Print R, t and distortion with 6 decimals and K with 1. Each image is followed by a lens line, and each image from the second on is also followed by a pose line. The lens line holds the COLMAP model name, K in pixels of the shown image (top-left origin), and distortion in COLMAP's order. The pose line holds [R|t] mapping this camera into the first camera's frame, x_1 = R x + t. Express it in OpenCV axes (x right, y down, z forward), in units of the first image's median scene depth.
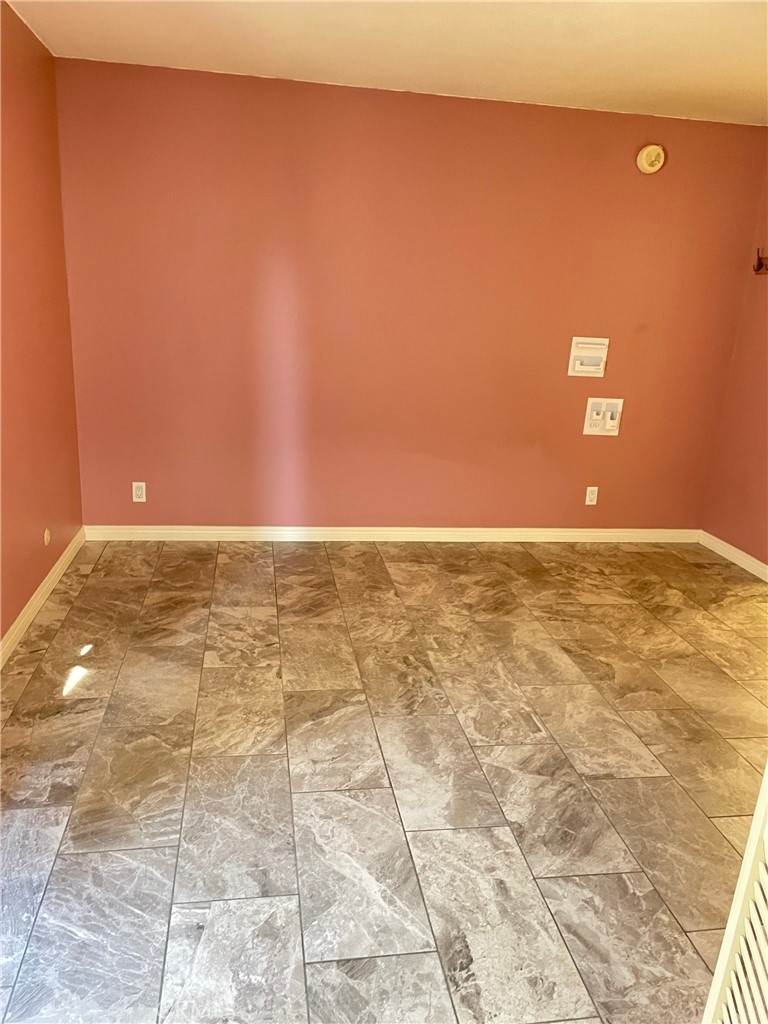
lens RADIAL K [[779.8, 0, 384.5], [0, 779.8, 509.2], [0, 0, 1]] dist [0.089613, -0.079543]
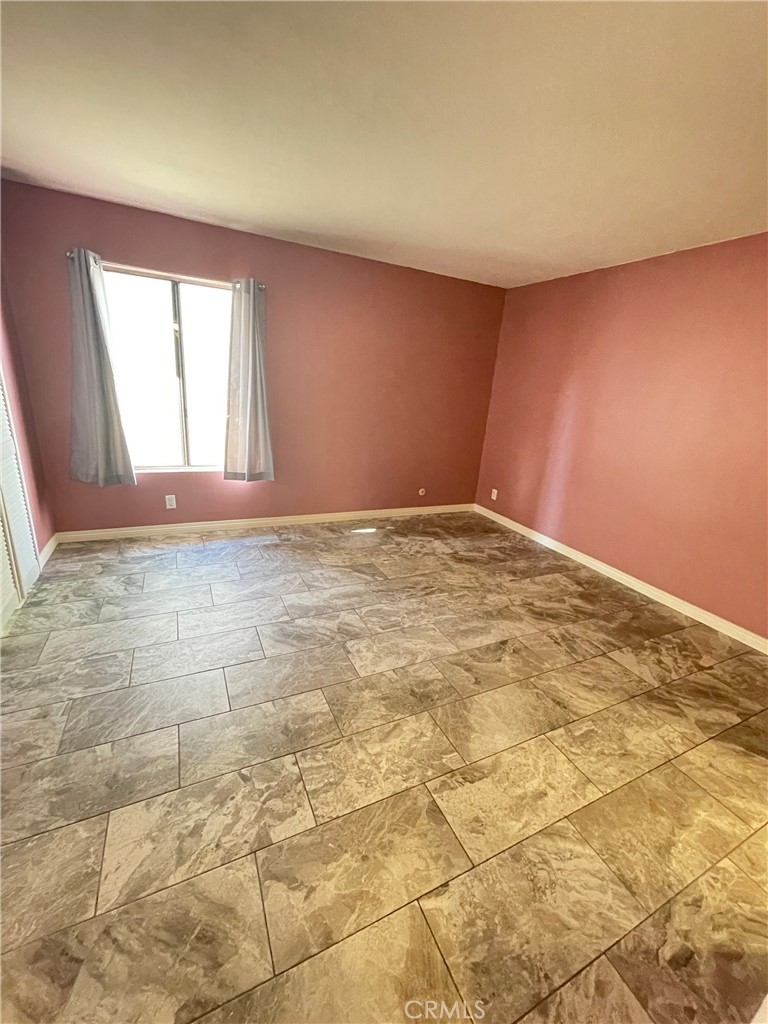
lens RADIAL K [[414.3, 0, 389.4], [0, 414.3, 509.4], [0, 0, 1]] dist [-0.002572, 0.002467]
pose [[0.293234, 0.251927, -0.922251, 0.841660], [-0.316225, 0.935917, 0.155115, -0.092765], [0.902228, 0.246154, 0.354108, 0.549397]]
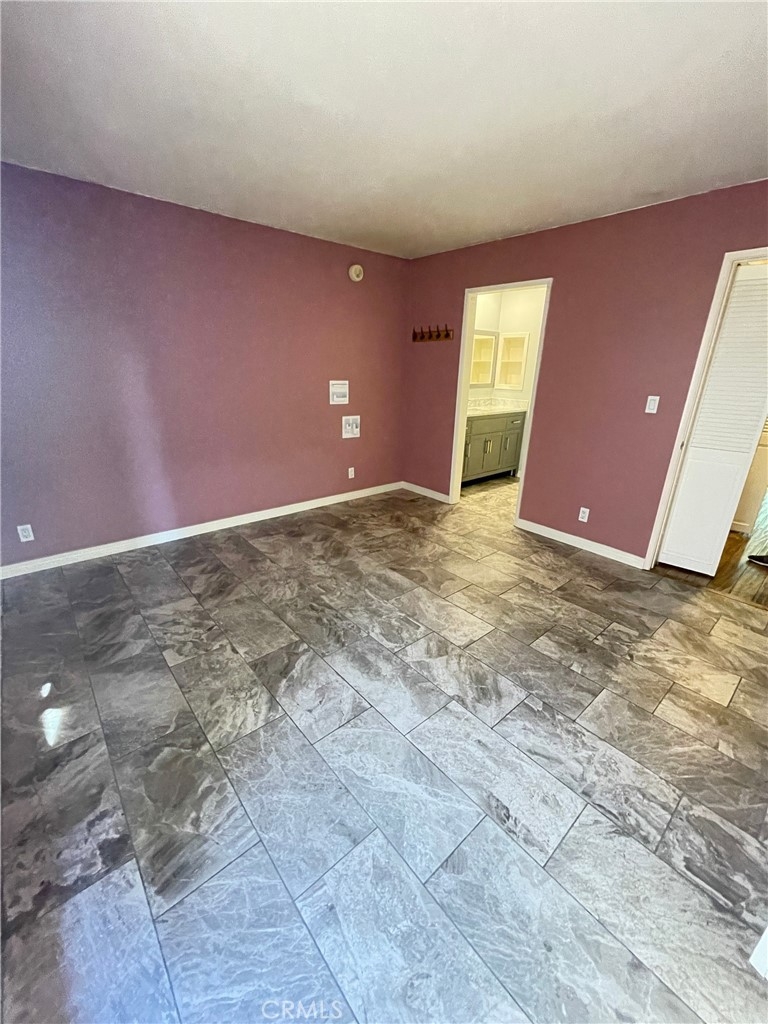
lens RADIAL K [[414.3, 0, 388.1], [0, 414.3, 507.4], [0, 0, 1]] dist [-0.002572, 0.002467]
pose [[0.851230, -0.203712, 0.483641, -0.195595], [0.161966, 0.978575, 0.127113, -0.071139], [-0.499173, -0.029869, 0.865987, 0.257096]]
